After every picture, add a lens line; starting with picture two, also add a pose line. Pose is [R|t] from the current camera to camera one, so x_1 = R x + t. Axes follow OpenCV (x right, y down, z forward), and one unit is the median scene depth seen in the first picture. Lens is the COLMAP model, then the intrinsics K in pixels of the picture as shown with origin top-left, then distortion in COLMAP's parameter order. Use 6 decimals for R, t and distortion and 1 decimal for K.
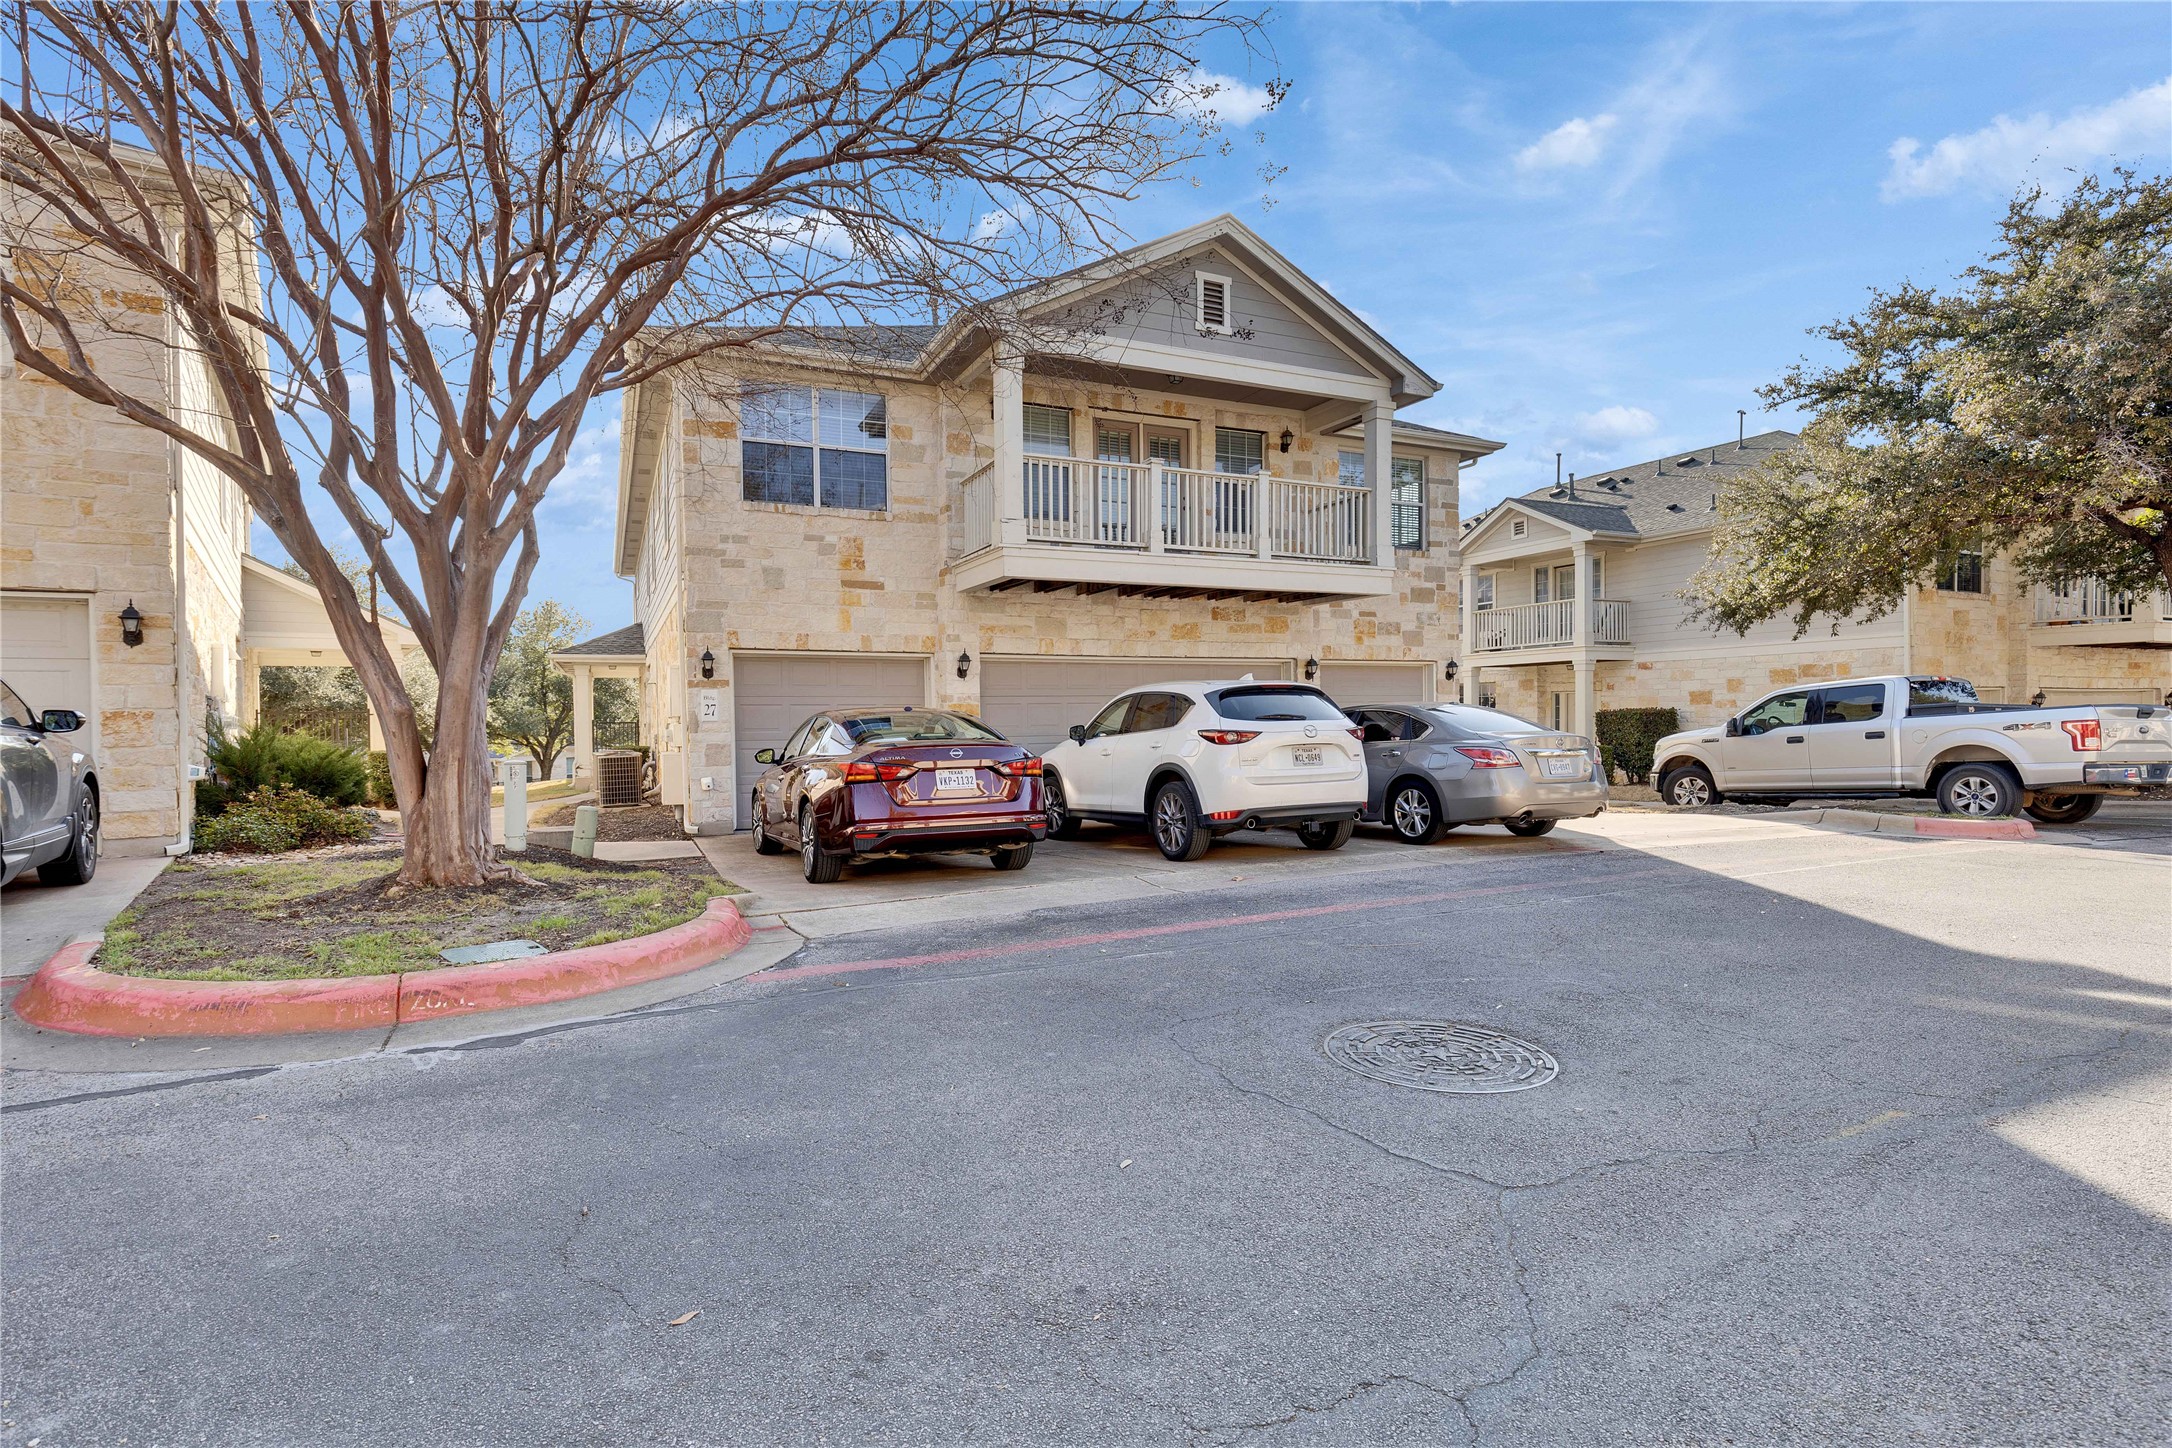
lens RADIAL K [[1089.5, 0, 1081.5], [0, 1089.5, 734.6], [0, 0, 1]] dist [0.003475, 0.000263]
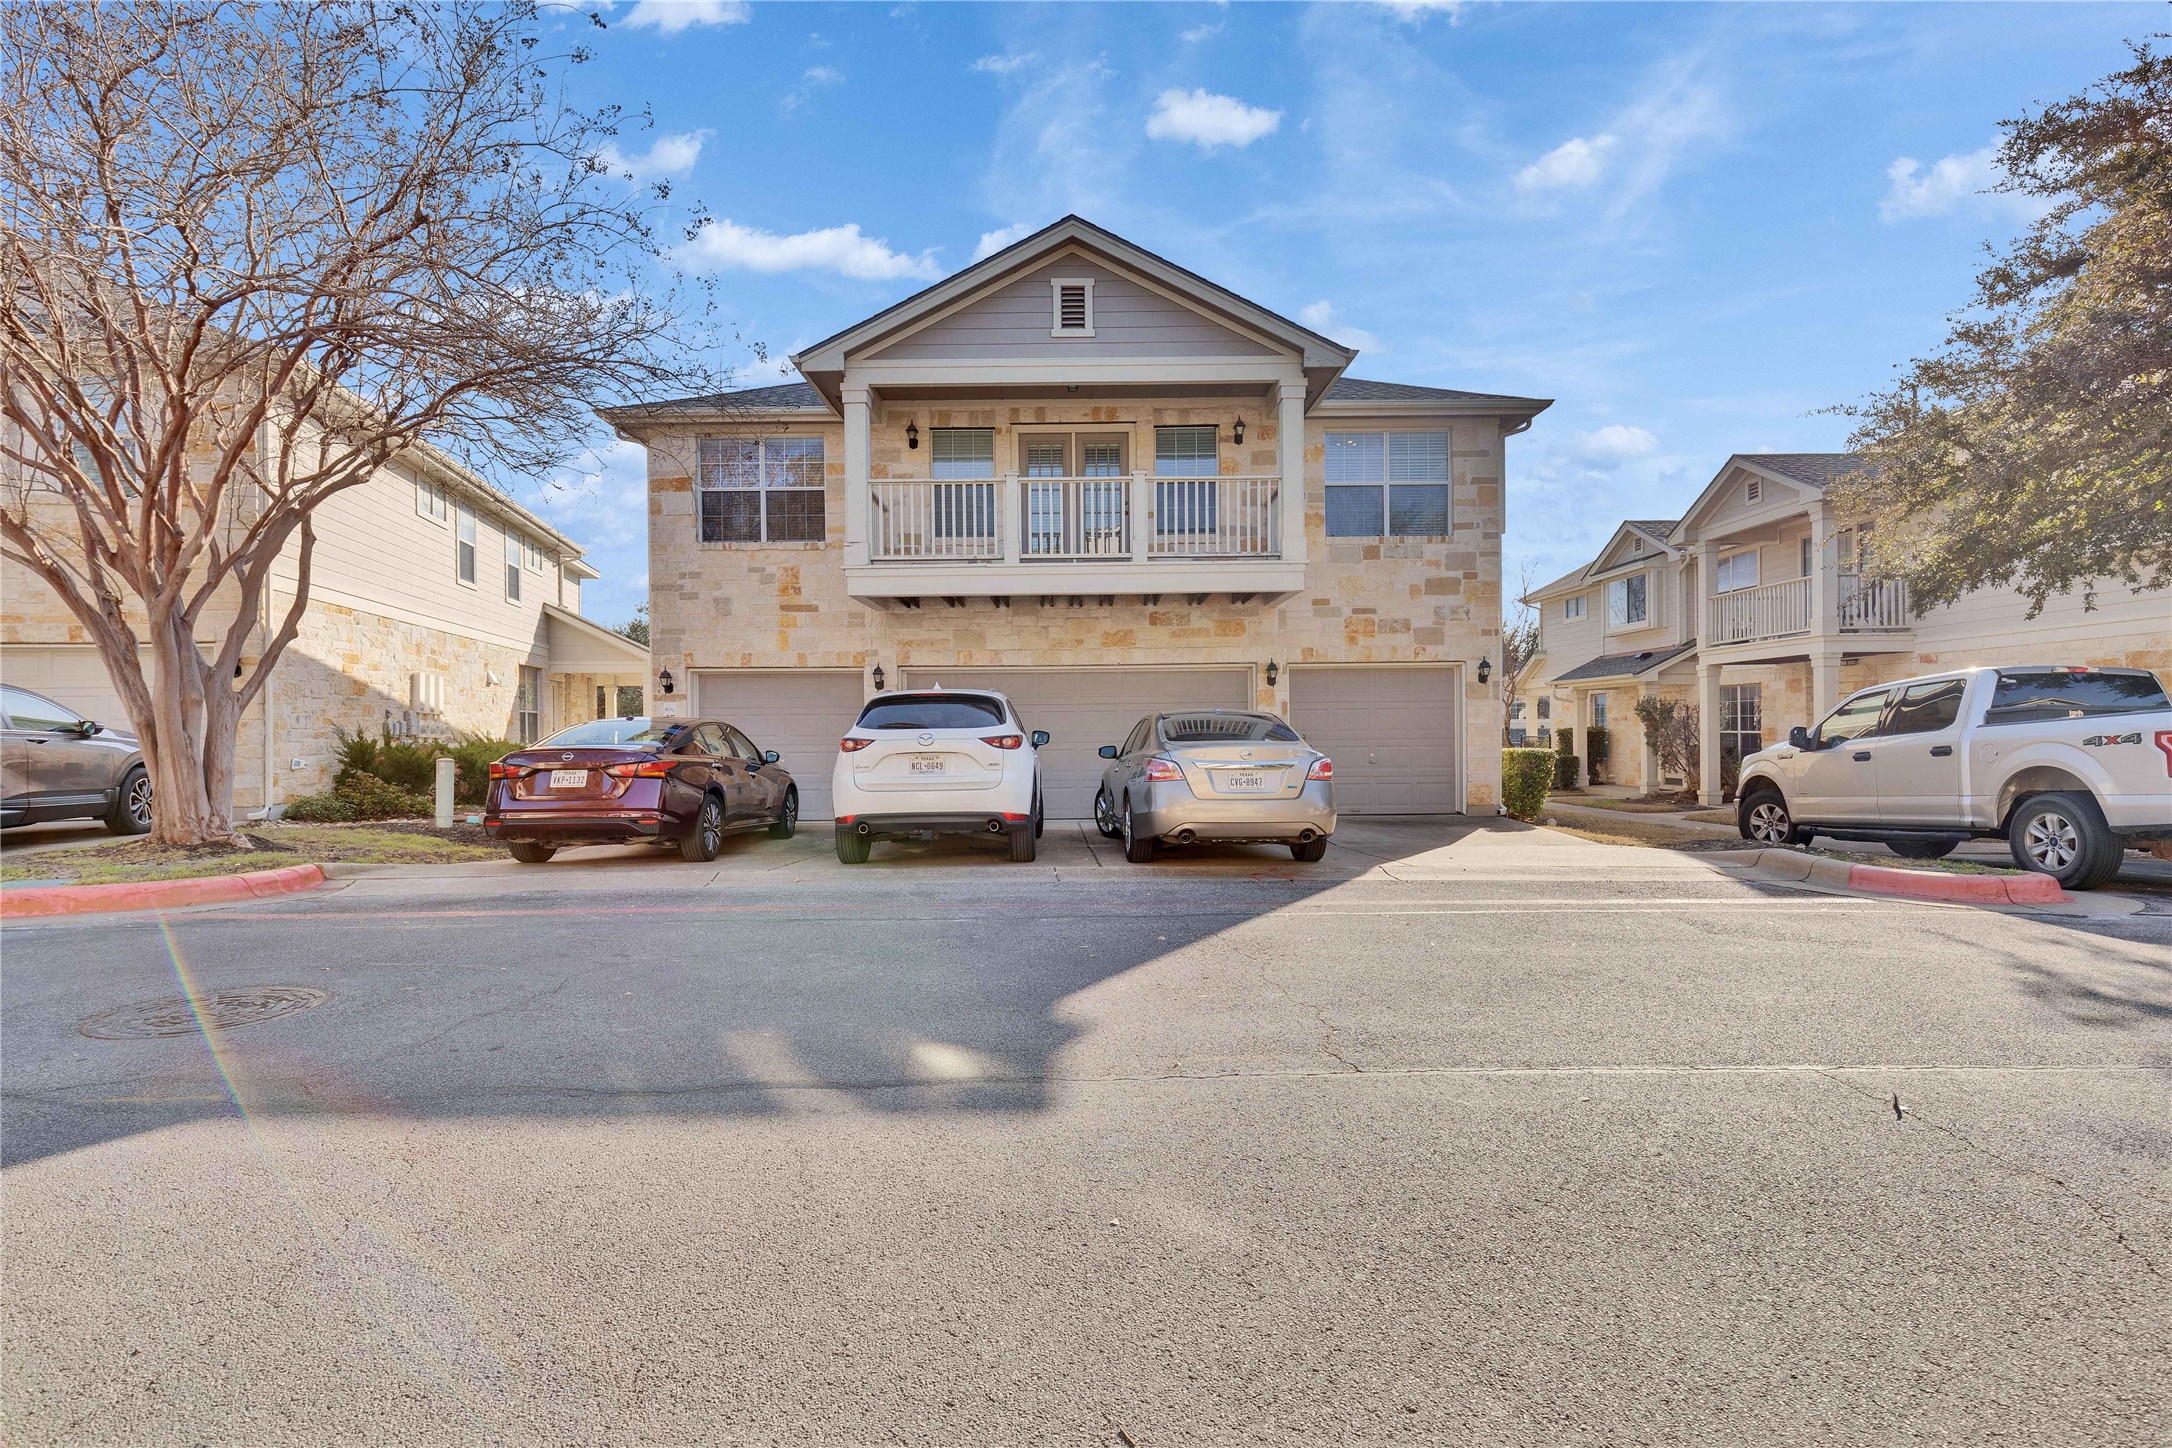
lens RADIAL K [[1089.5, 0, 1081.5], [0, 1089.5, 734.6], [0, 0, 1]] dist [0.003475, 0.000263]
pose [[0.900343, 0.003536, -0.435167, 0.535899], [-0.007360, 0.999948, -0.007104, -0.001007], [0.435119, 0.009599, 0.900322, 0.111368]]
